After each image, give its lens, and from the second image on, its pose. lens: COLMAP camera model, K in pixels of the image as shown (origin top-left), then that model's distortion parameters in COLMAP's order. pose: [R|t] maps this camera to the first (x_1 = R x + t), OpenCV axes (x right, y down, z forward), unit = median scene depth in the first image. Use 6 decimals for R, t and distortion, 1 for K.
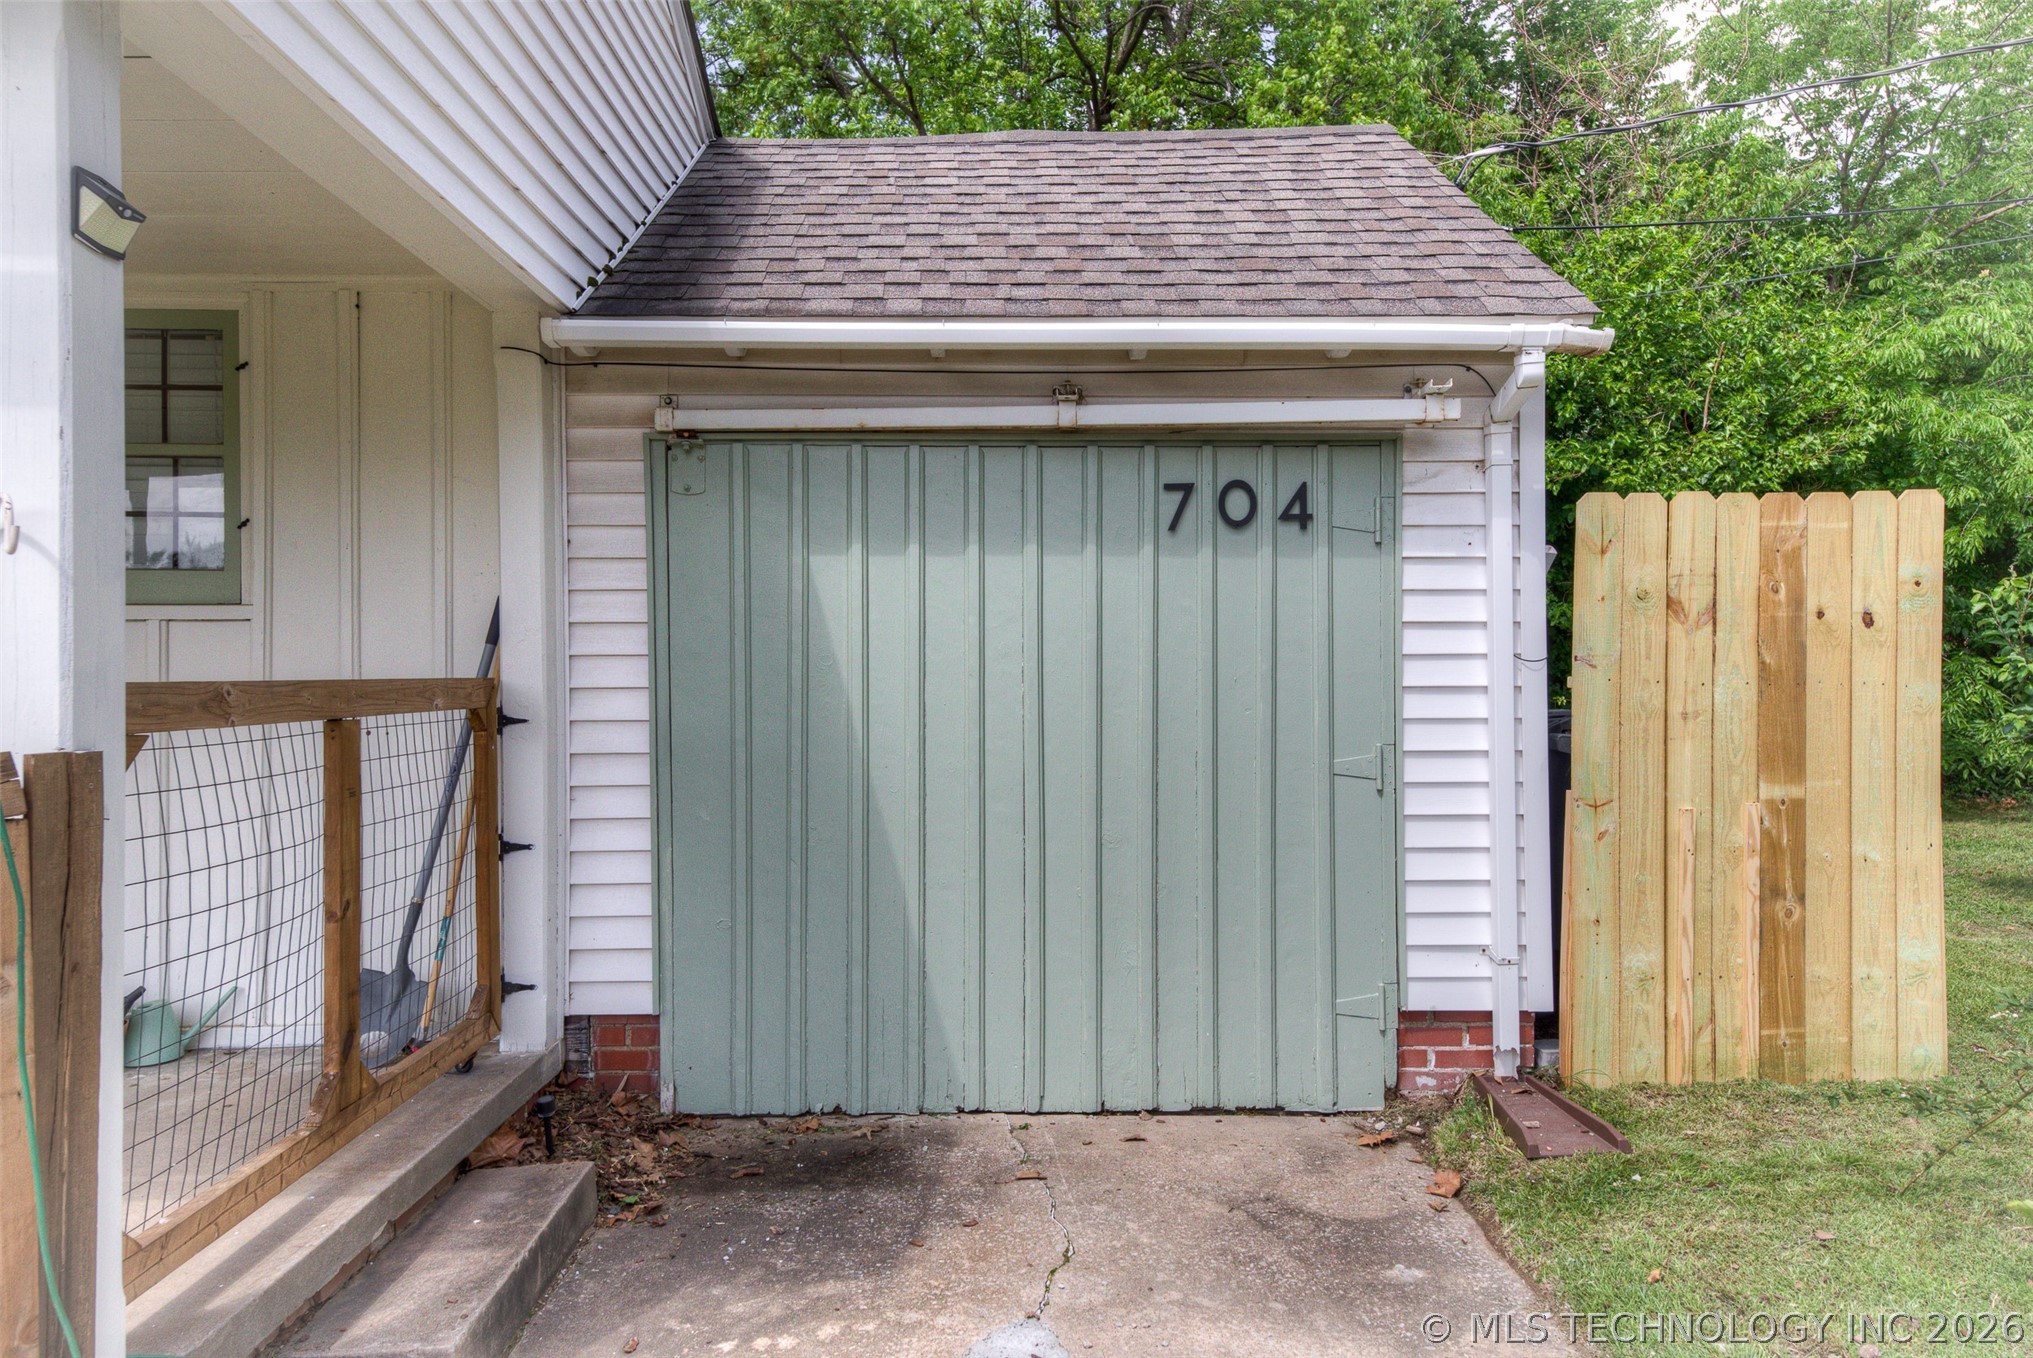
lens RADIAL K [[1314.7, 0, 1023.8], [0, 1314.7, 694.6], [0, 0, 1]] dist [-0.004046, -0.002354]
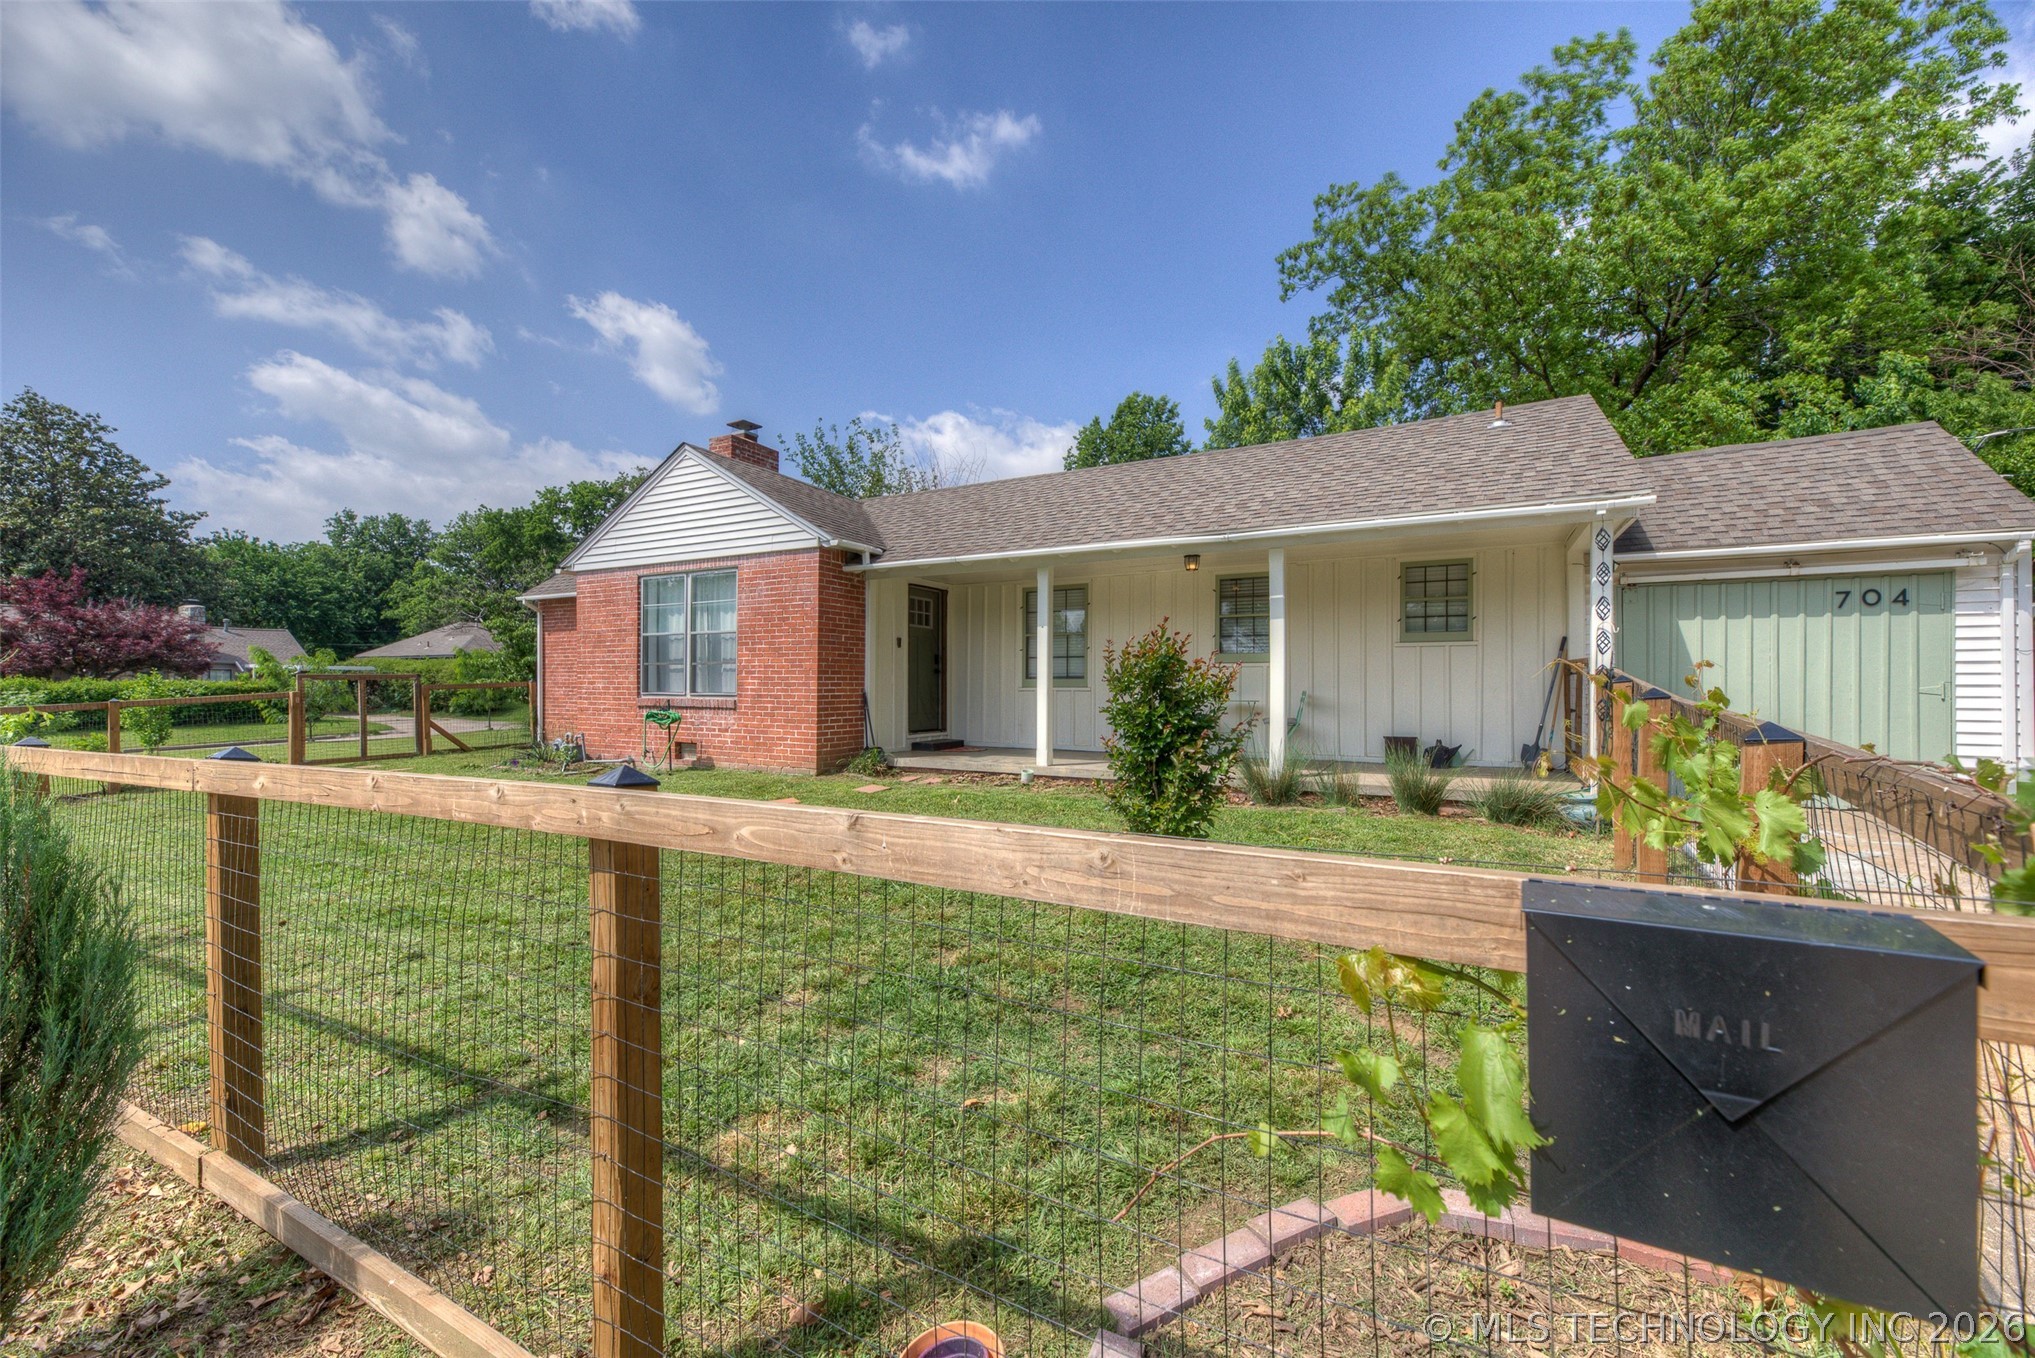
lens RADIAL K [[818.9, 0, 1029.8], [0, 818.9, 685.2], [0, 0, 1]] dist [0.008939, -0.002076]
pose [[0.871806, 0.000890, -0.489850, -0.548695], [-0.004901, 0.999964, -0.006904, 0.065071], [0.489827, 0.008420, 0.871779, -1.439722]]
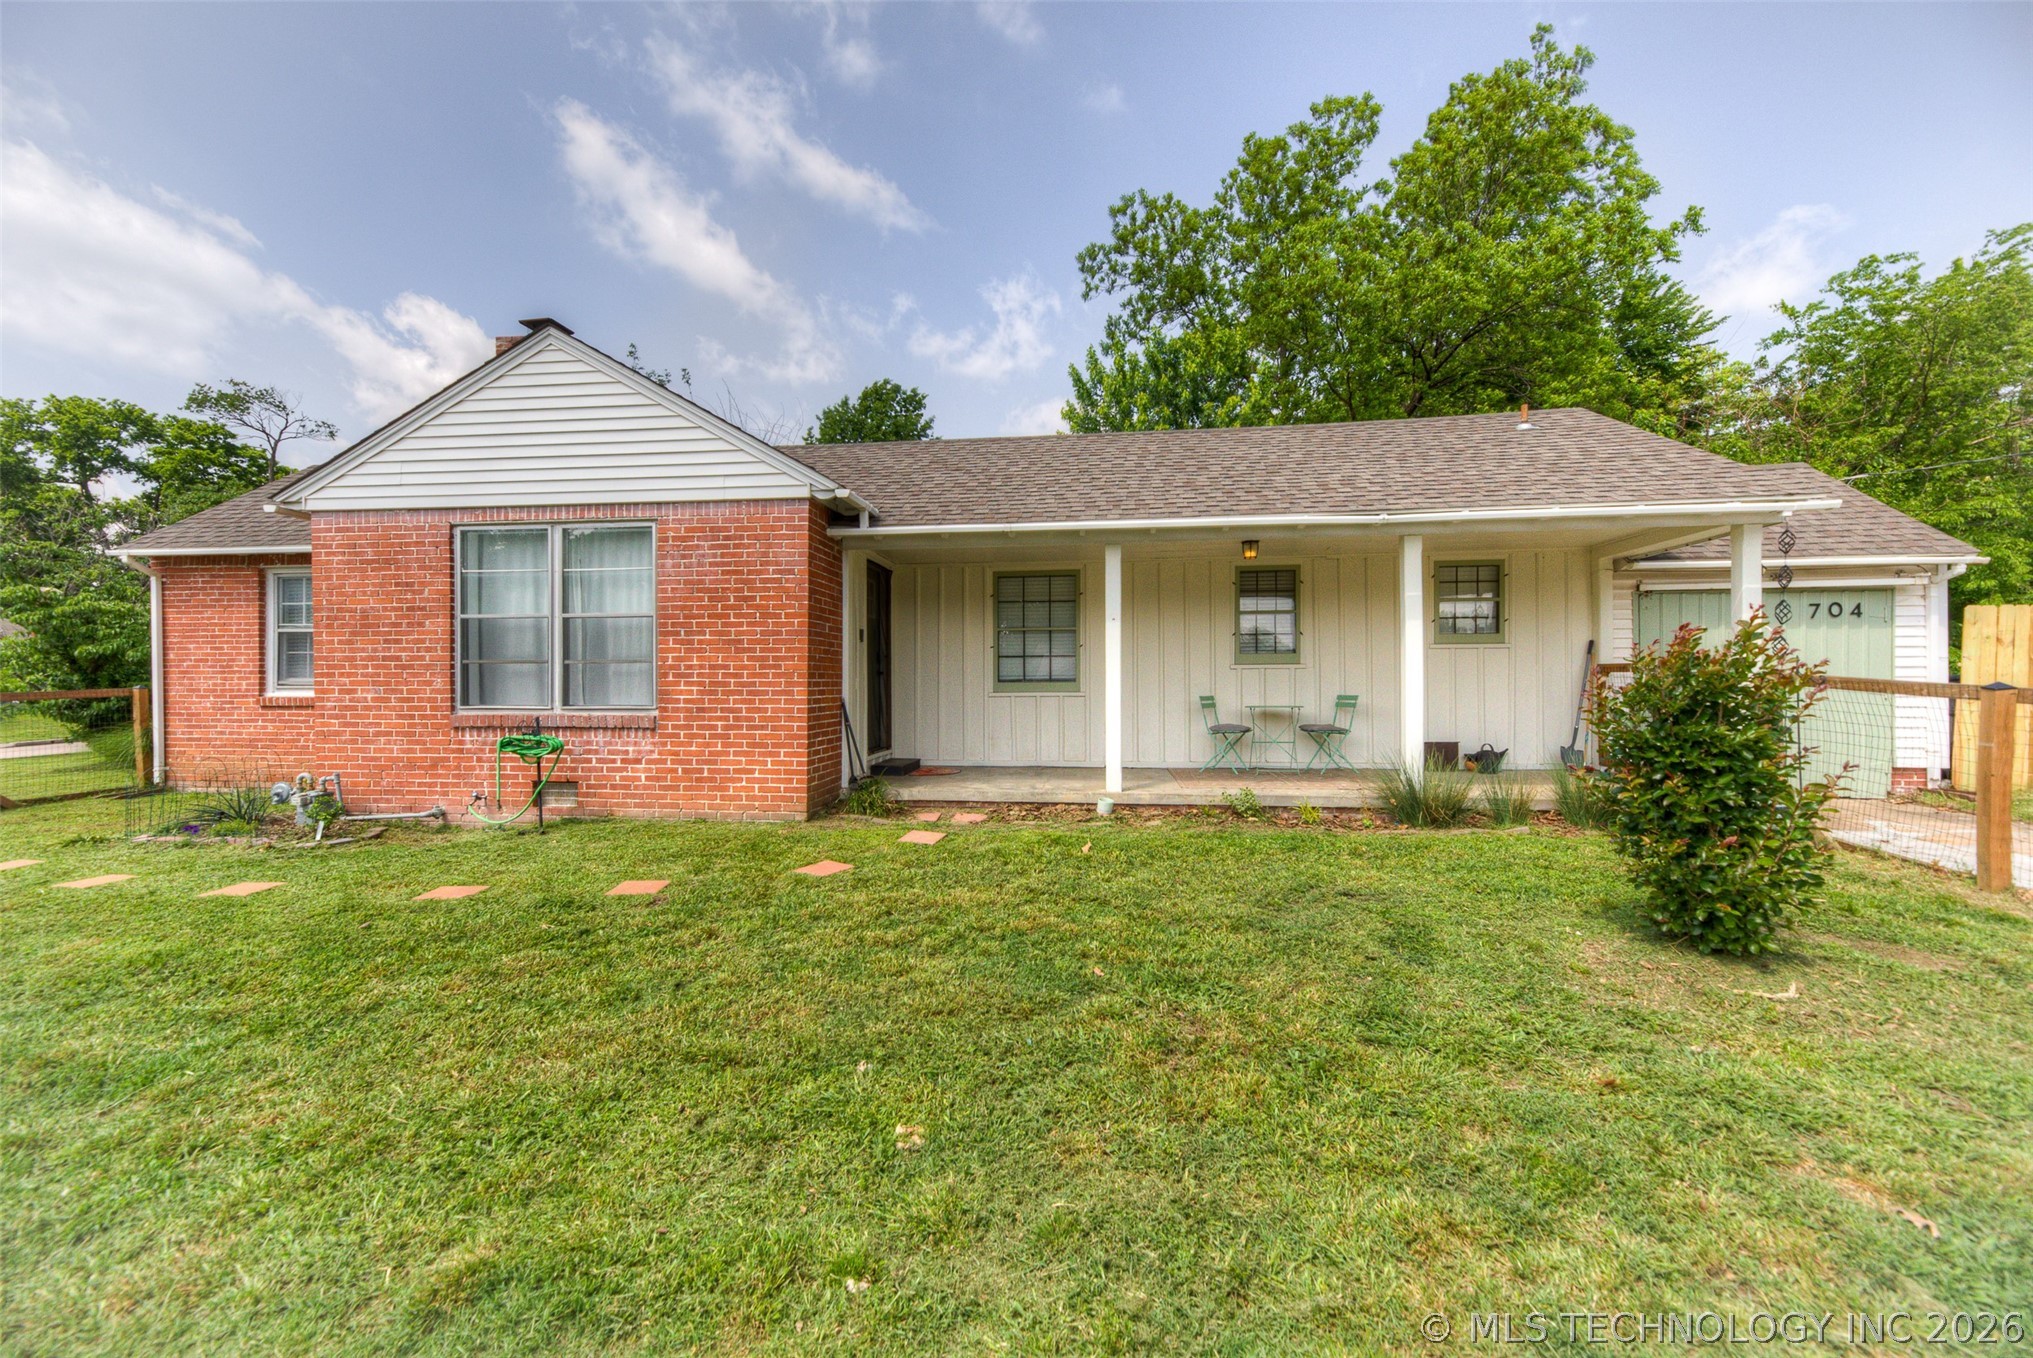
lens RADIAL K [[818.1, 0, 1014.9], [0, 818.1, 684.5], [0, 0, 1]] dist [0.008939, -0.002076]
pose [[0.991568, -0.003575, -0.129535, -1.587099], [0.003020, 0.999985, -0.004476, 0.042269], [0.129549, 0.004047, 0.991565, -1.280394]]
